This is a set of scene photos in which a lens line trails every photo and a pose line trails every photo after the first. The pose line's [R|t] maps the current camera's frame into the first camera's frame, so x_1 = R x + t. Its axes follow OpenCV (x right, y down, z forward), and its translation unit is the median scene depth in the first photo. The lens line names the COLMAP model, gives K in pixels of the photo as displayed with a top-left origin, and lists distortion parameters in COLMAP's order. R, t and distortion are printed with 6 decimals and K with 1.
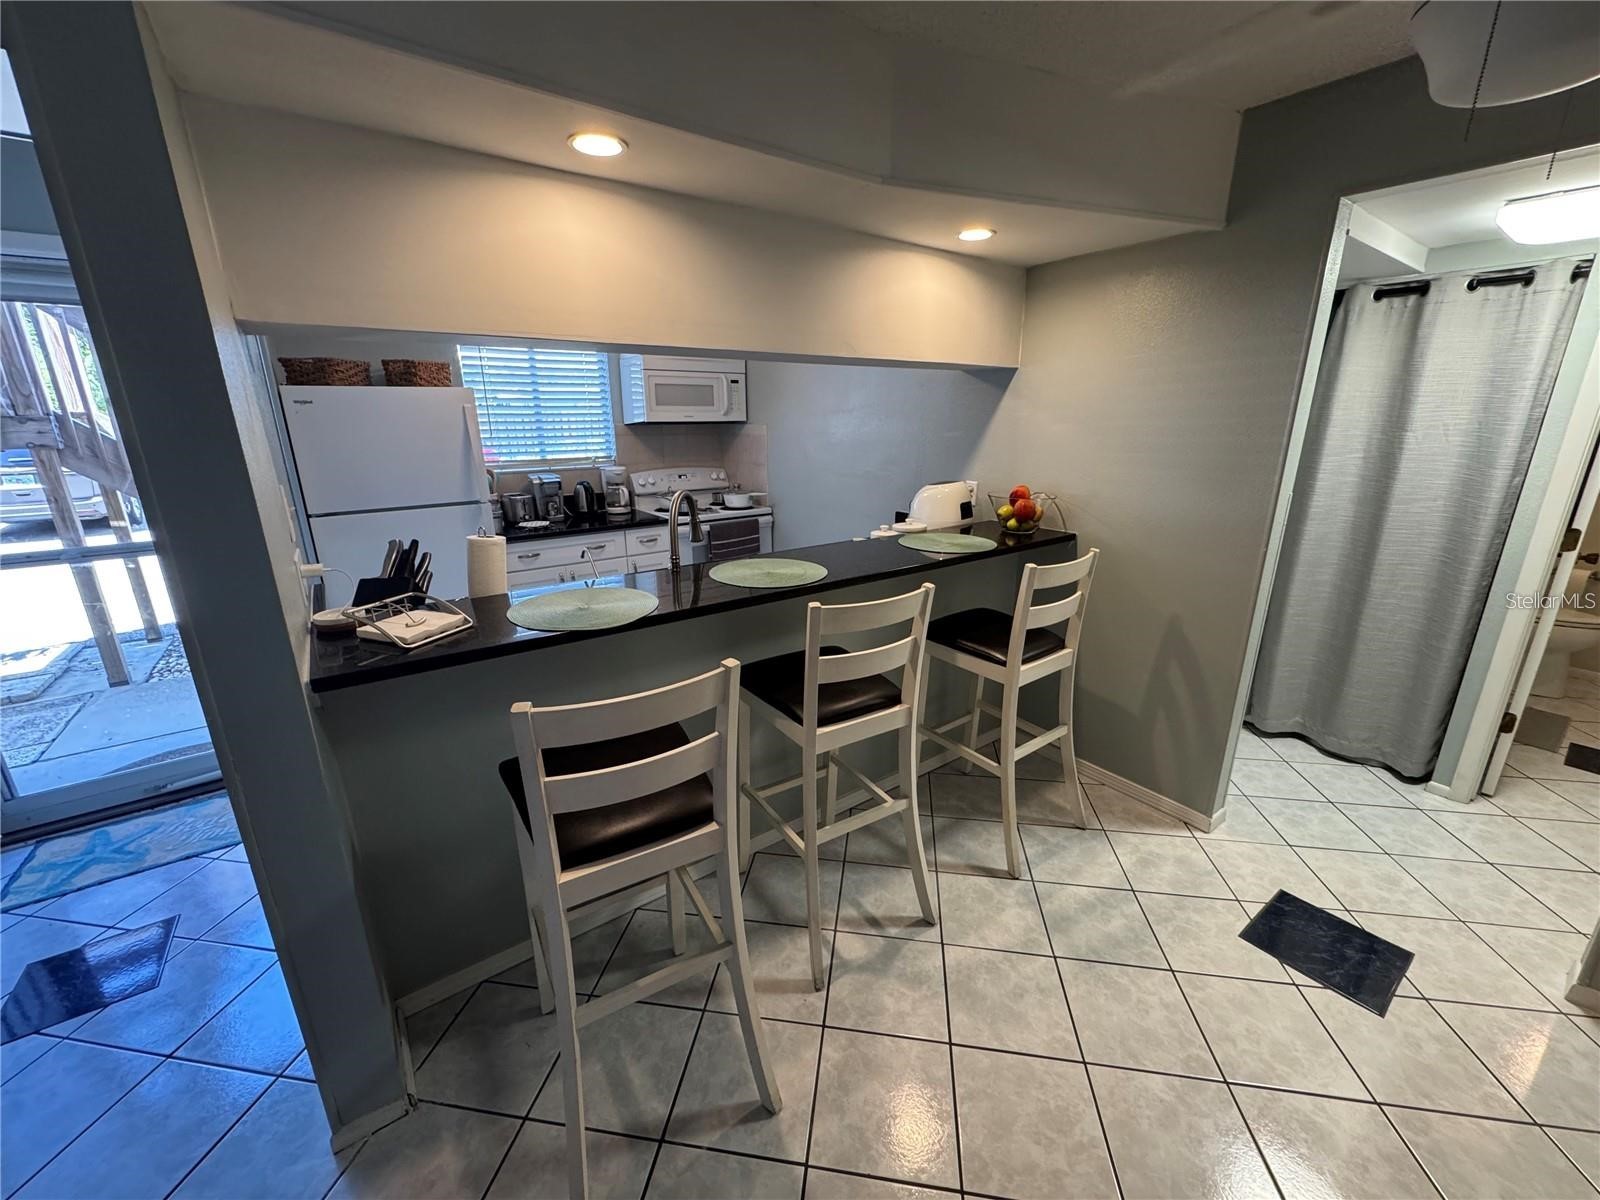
lens RADIAL K [[635.6, 0, 805.7], [0, 635.6, 601.1], [0, 0, 1]] dist [0.001121, -0.000455]
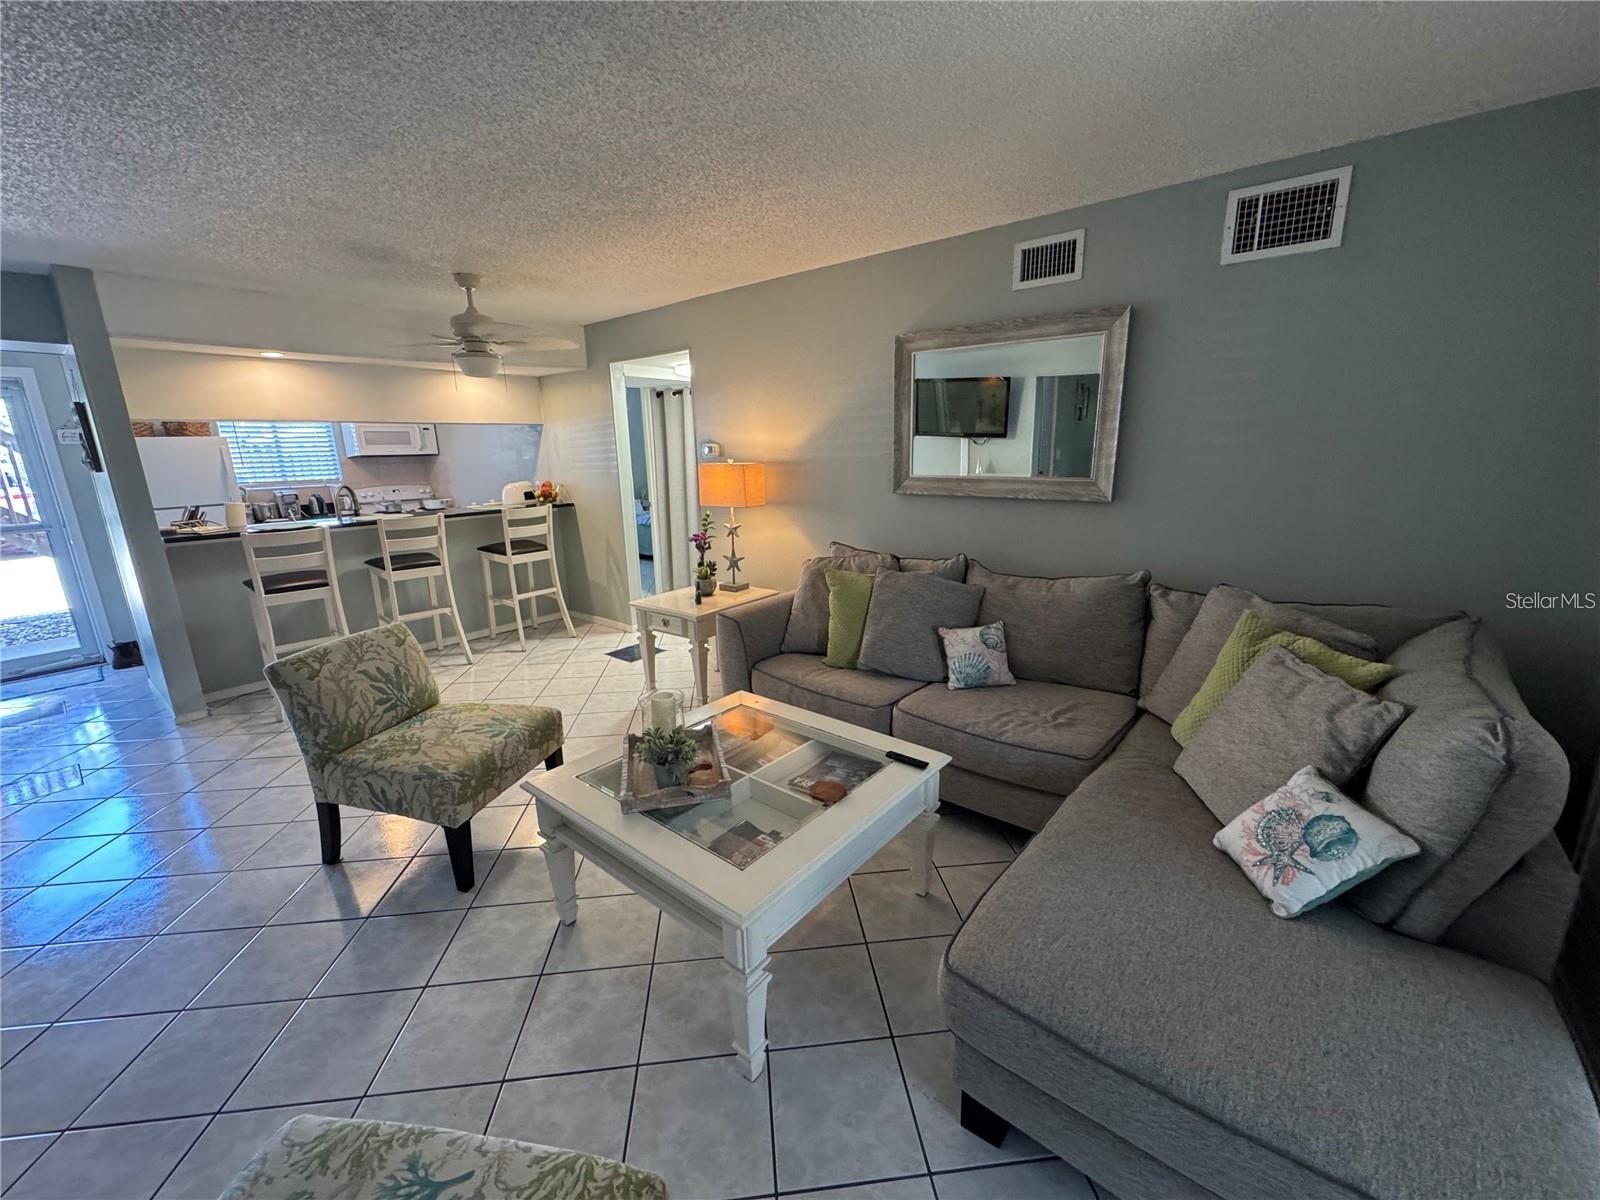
lens RADIAL K [[635.6, 0, 794.5], [0, 635.6, 602.0], [0, 0, 1]] dist [0.001121, -0.000455]
pose [[0.970781, -0.075125, 0.227904, 0.440145], [0.086194, 0.995515, -0.038998, 0.250017], [-0.223952, 0.057502, 0.972902, -0.804813]]
